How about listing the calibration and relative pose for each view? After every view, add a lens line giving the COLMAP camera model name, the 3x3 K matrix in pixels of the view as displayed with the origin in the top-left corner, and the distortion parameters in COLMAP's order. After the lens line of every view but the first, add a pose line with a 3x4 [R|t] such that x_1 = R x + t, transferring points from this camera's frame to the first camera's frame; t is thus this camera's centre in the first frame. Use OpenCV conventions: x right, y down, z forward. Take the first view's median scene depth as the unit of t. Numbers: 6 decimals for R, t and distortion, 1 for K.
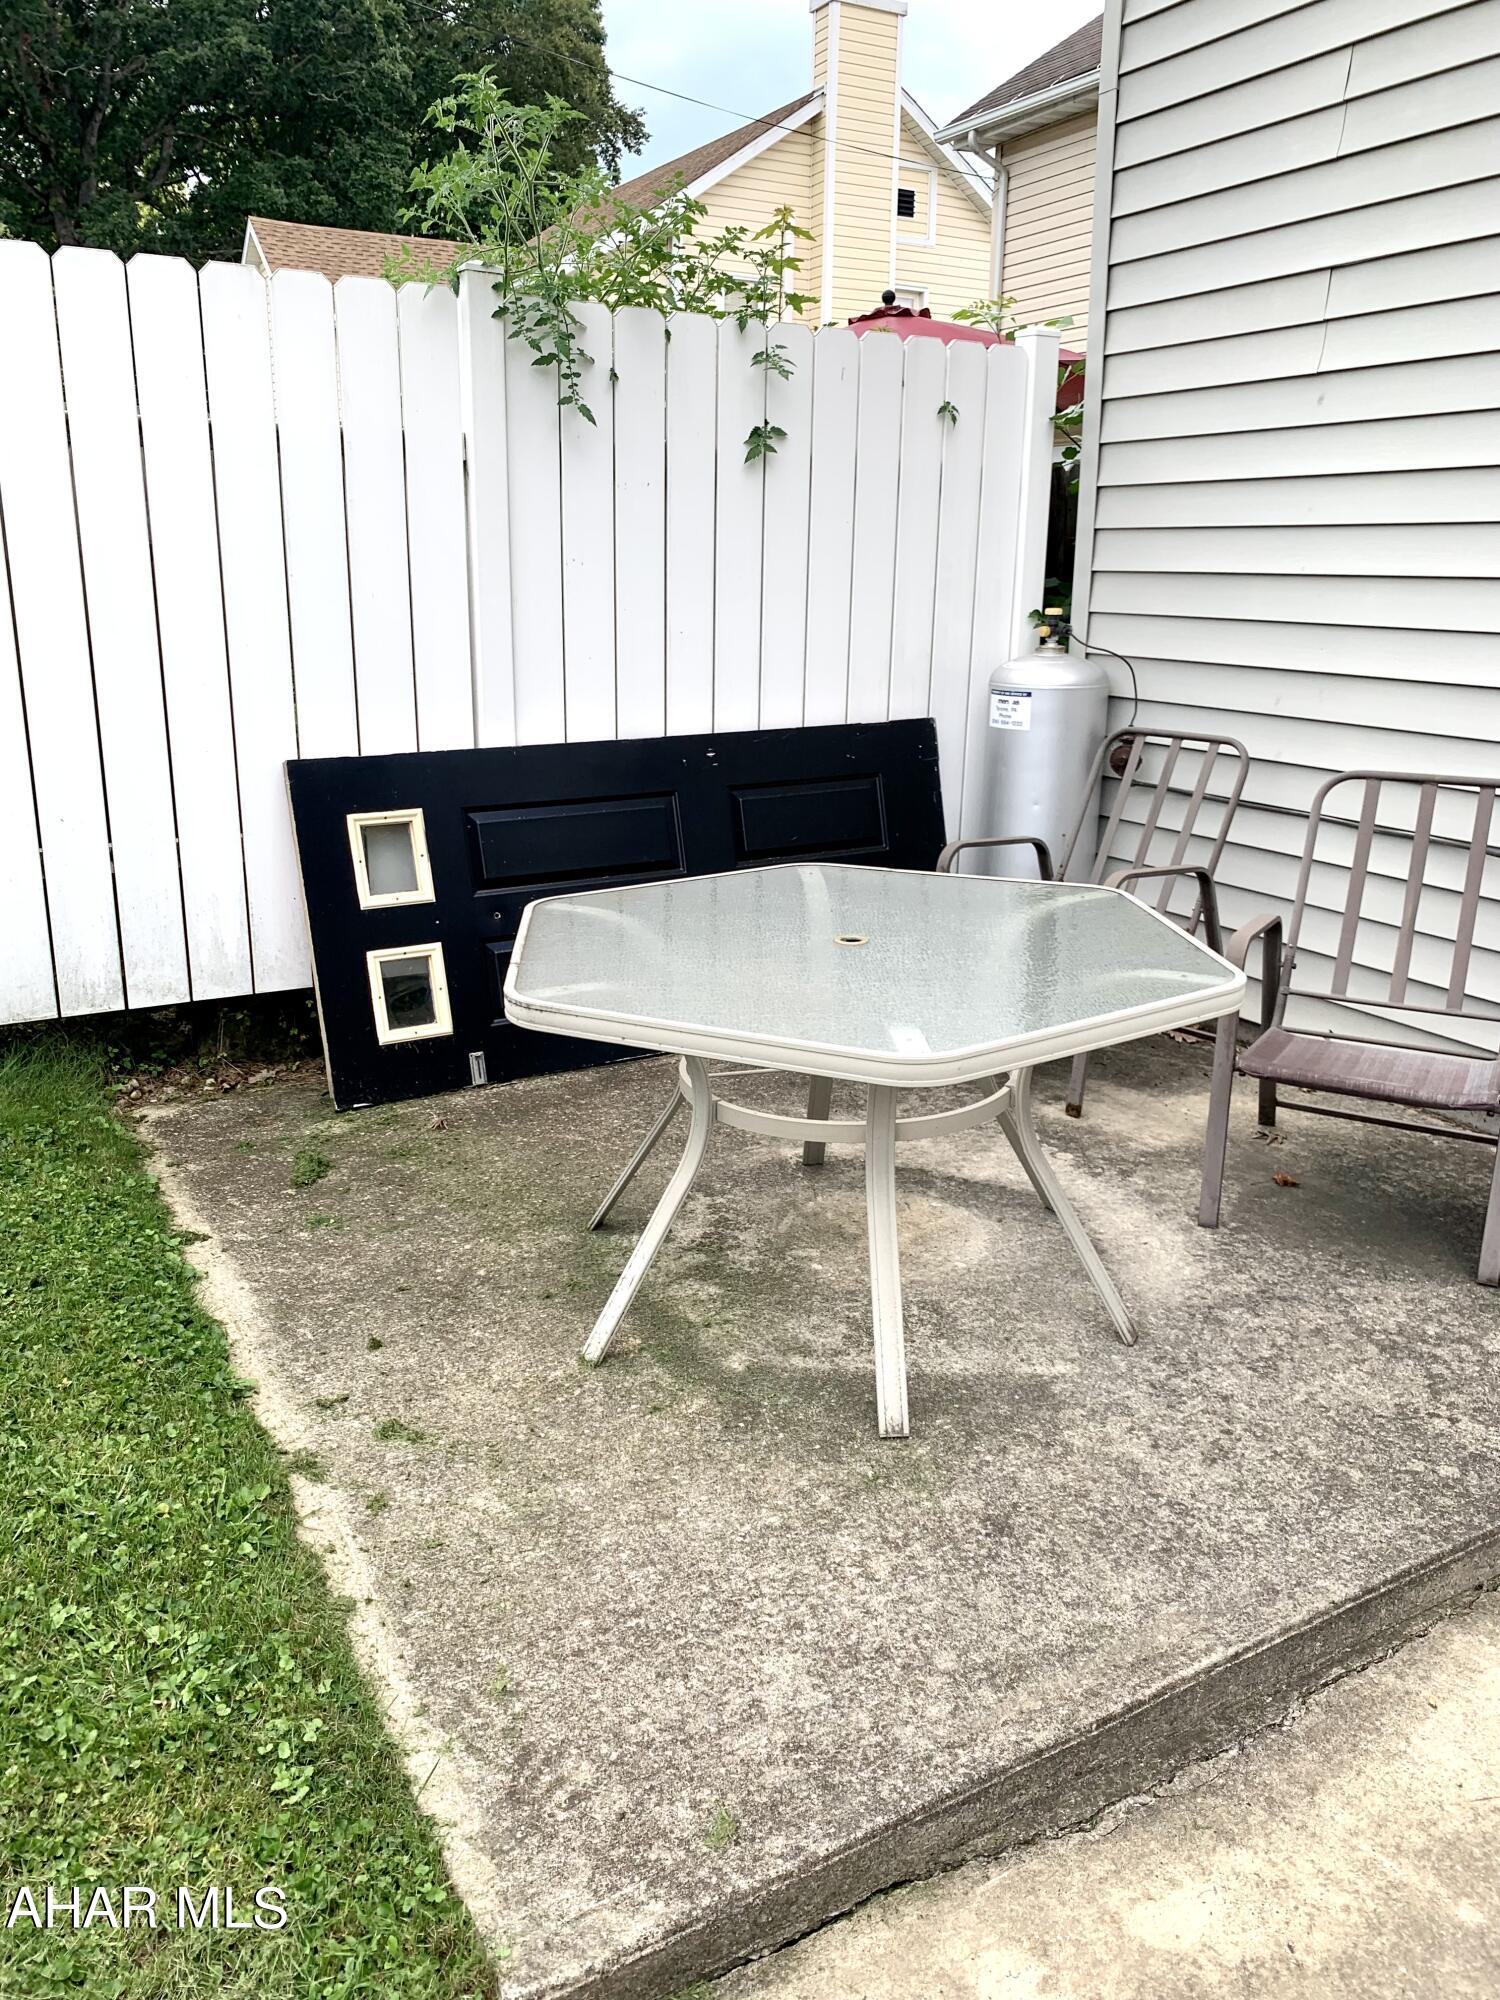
lens RADIAL K [[1533.4, 0, 750.0], [0, 1533.4, 1000.0], [0, 0, 1]] dist [0.012425, -0.000345]
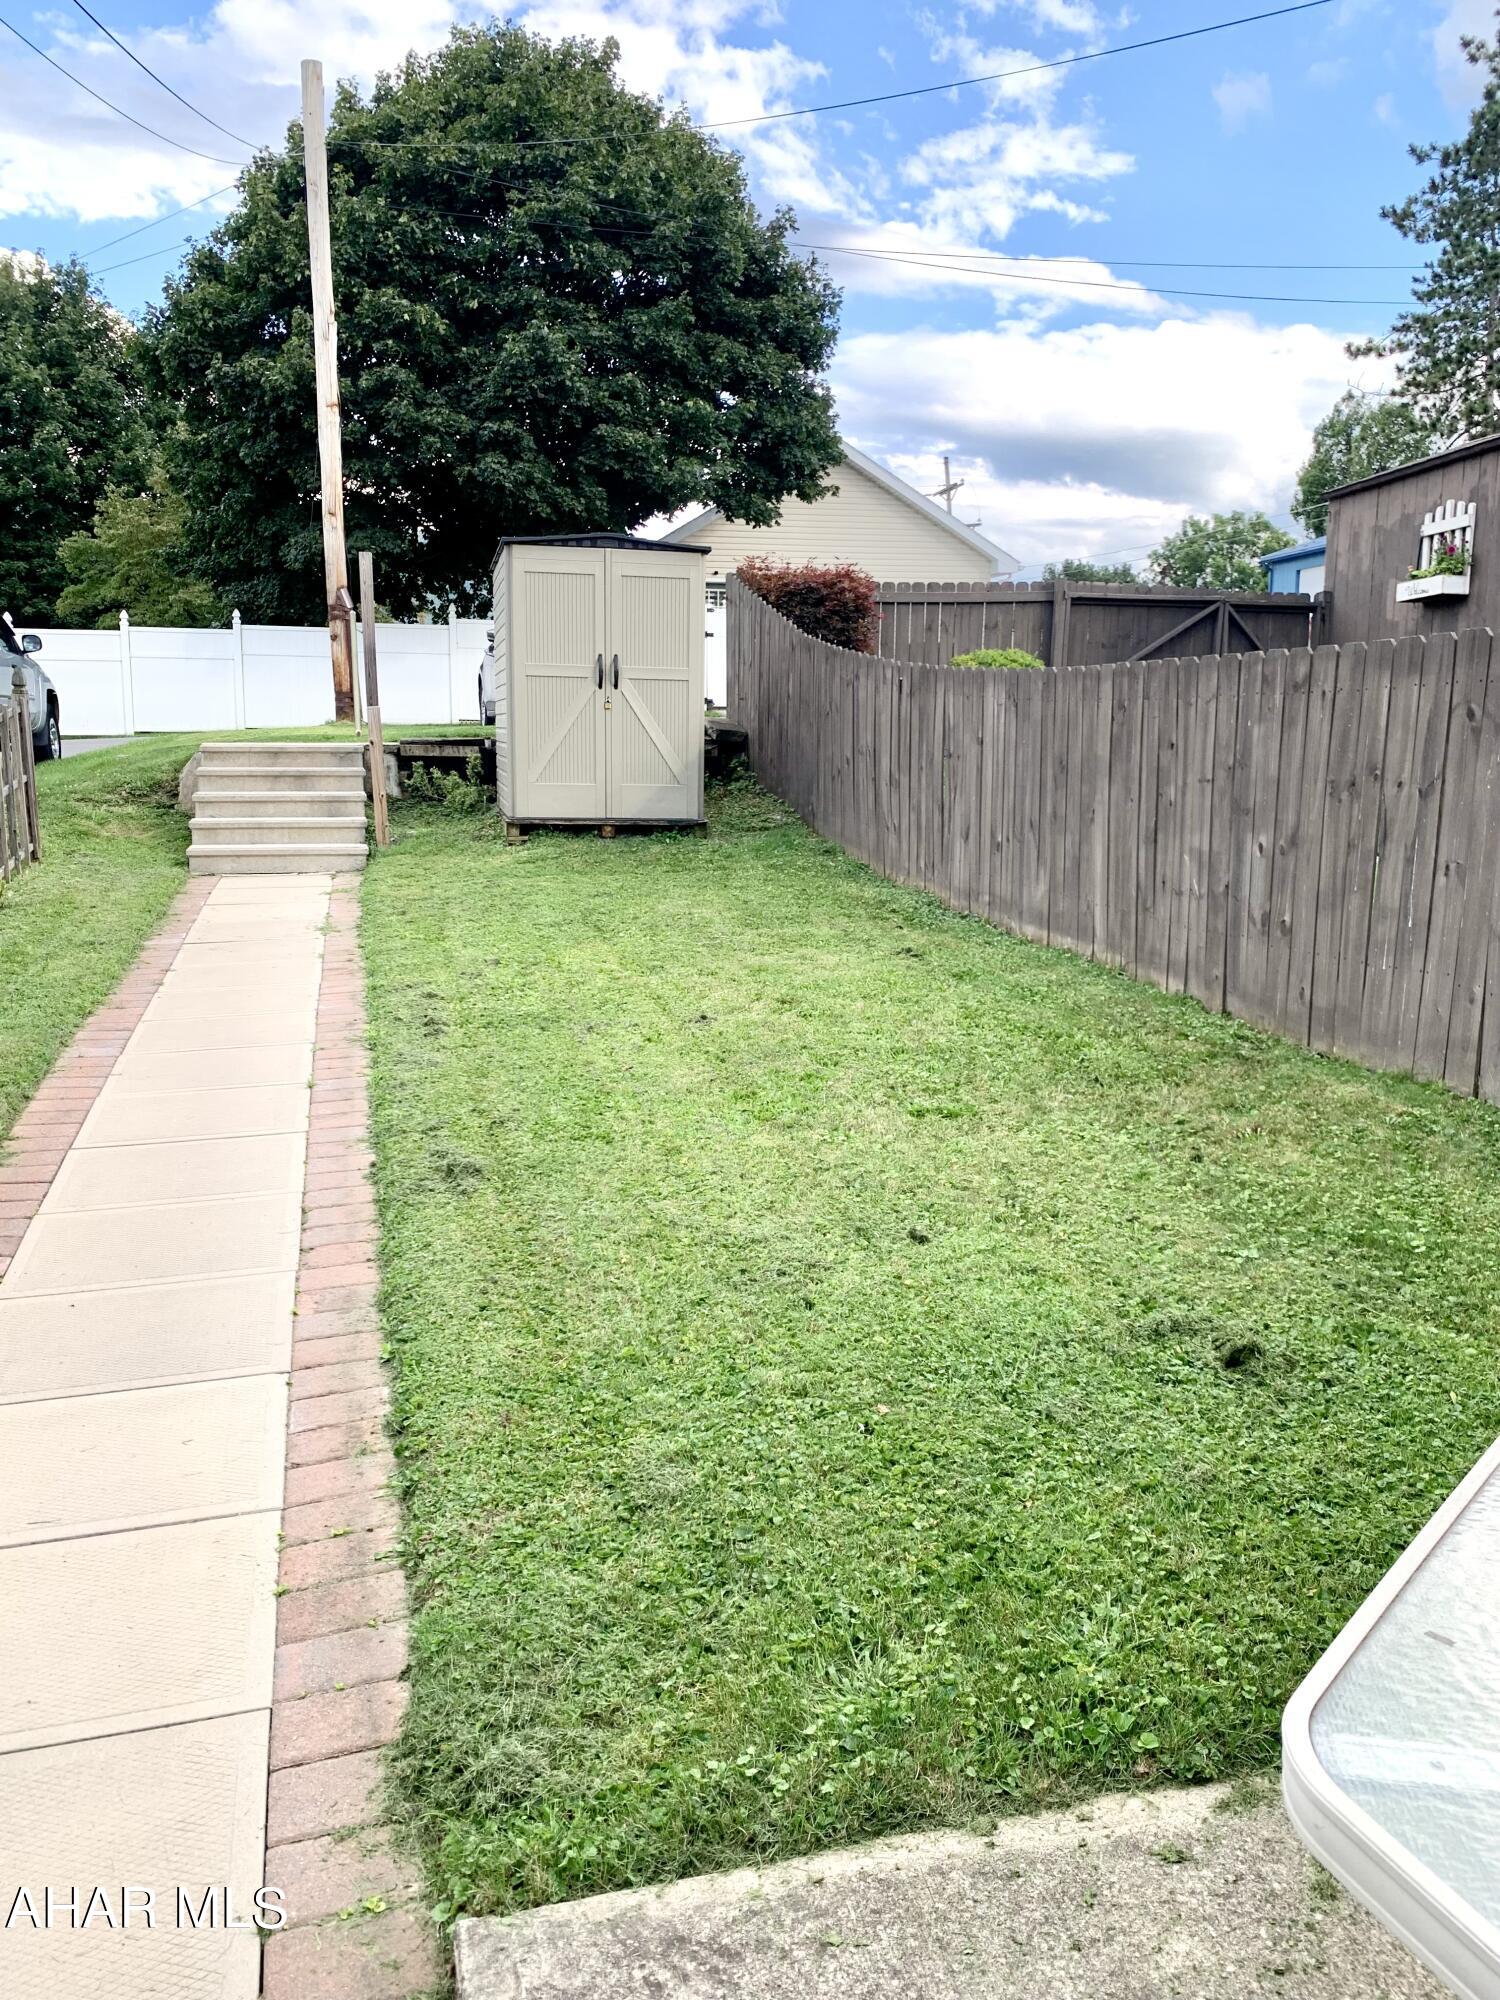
lens RADIAL K [[1533.4, 0, 750.0], [0, 1533.4, 1000.0], [0, 0, 1]] dist [0.012425, -0.000345]
pose [[-0.210804, 0.161886, -0.964031, 0.593760], [-0.283336, 0.933738, 0.218756, -0.250701], [0.935566, 0.319259, -0.150967, 0.821472]]
